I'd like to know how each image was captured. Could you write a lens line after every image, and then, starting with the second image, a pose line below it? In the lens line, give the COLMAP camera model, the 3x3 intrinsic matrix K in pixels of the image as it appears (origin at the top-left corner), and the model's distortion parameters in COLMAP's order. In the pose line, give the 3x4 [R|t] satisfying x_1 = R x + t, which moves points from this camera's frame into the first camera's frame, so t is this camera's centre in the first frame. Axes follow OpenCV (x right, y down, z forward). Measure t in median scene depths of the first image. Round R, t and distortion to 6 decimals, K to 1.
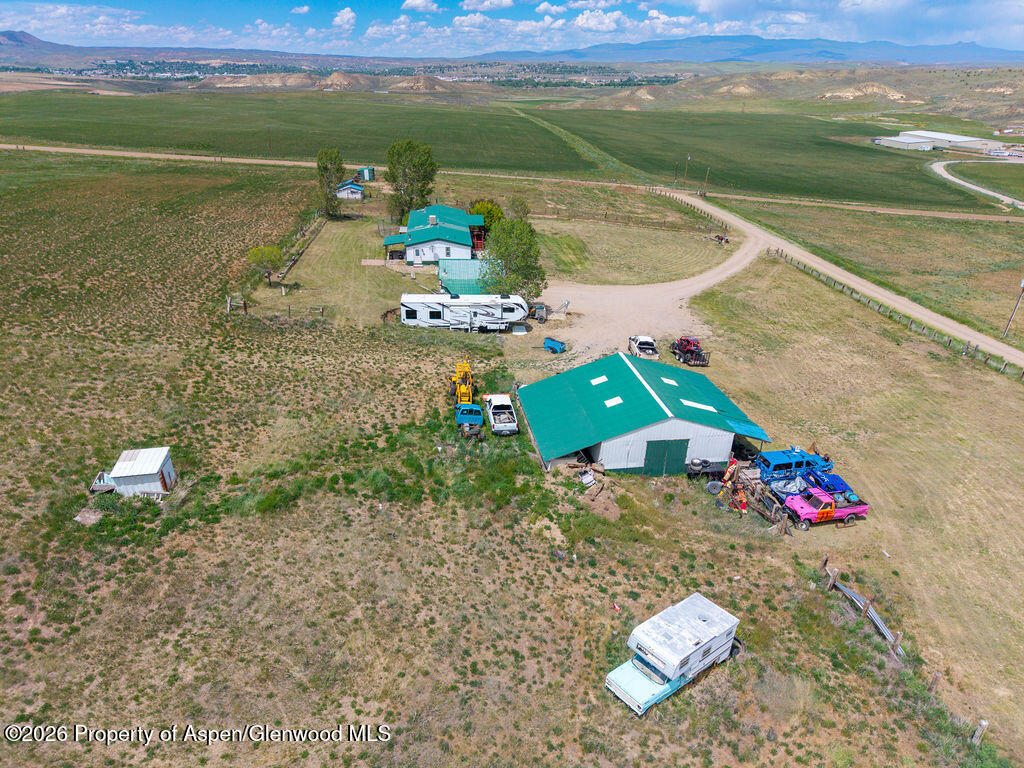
lens RADIAL K [[684.7, 0, 508.6], [0, 684.7, 382.1], [0, 0, 1]] dist [0.022643, -0.018321]
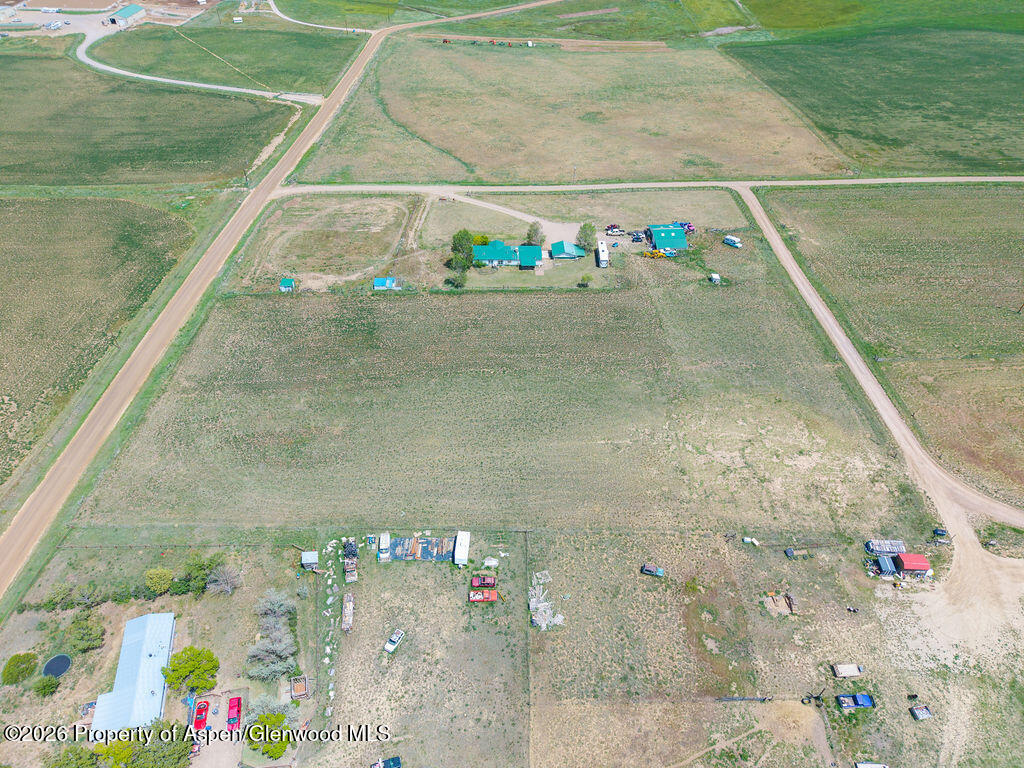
lens RADIAL K [[684.7, 0, 508.6], [0, 684.7, 382.1], [0, 0, 1]] dist [0.022643, -0.018321]
pose [[0.080997, -0.675305, 0.733077, -1.796237], [0.406399, 0.693955, 0.594362, -1.111806], [-0.910098, 0.249780, 0.330652, 0.289850]]
